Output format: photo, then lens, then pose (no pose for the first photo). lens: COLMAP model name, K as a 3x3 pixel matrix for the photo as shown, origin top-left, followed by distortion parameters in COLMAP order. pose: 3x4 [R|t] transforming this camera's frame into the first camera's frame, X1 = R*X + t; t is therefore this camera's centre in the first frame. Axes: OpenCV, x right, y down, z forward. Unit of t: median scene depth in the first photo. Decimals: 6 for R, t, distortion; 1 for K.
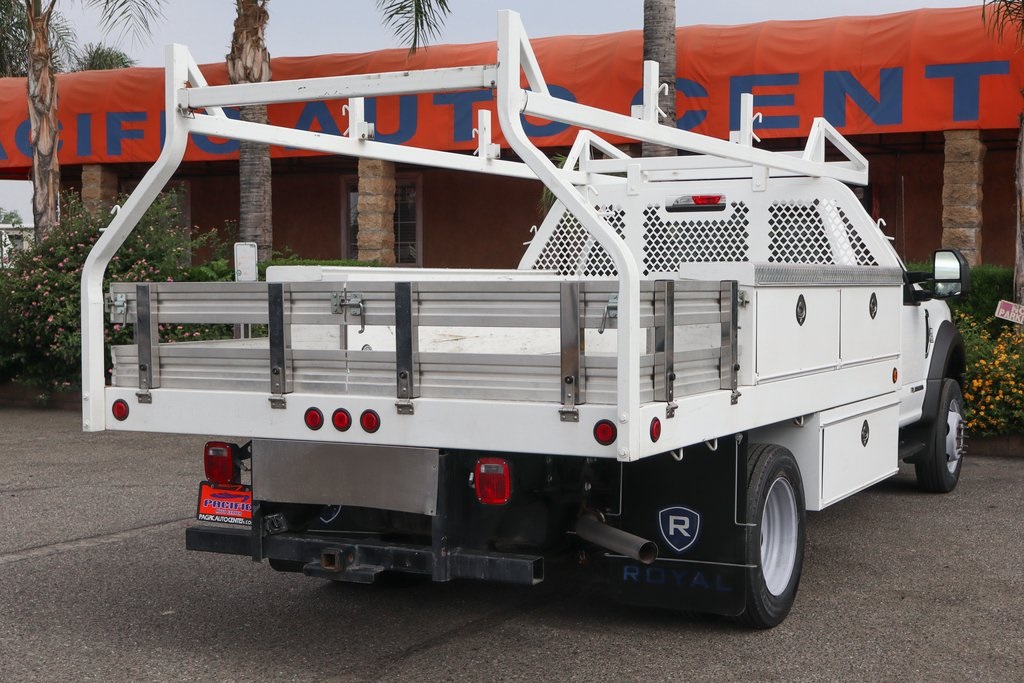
lens RADIAL K [[1552.4, 0, 512.0], [0, 1552.4, 341.5], [0, 0, 1]] dist [-0.019115, -0.019044]
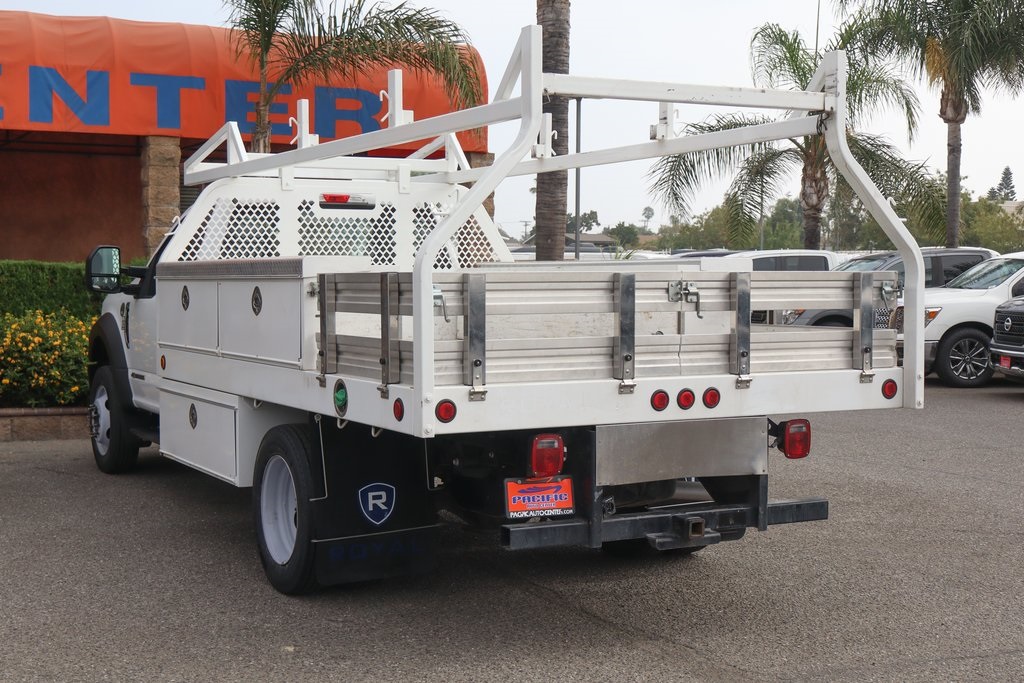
lens RADIAL K [[1480.3, 0, 512.0], [0, 1480.3, 341.5], [0, 0, 1]] dist [0.009034, -0.033112]
pose [[0.554544, -0.034761, 0.831428, -0.713197], [0.032148, 0.999276, 0.020337, -0.010150], [-0.831534, 0.015451, 0.555260, 0.360460]]
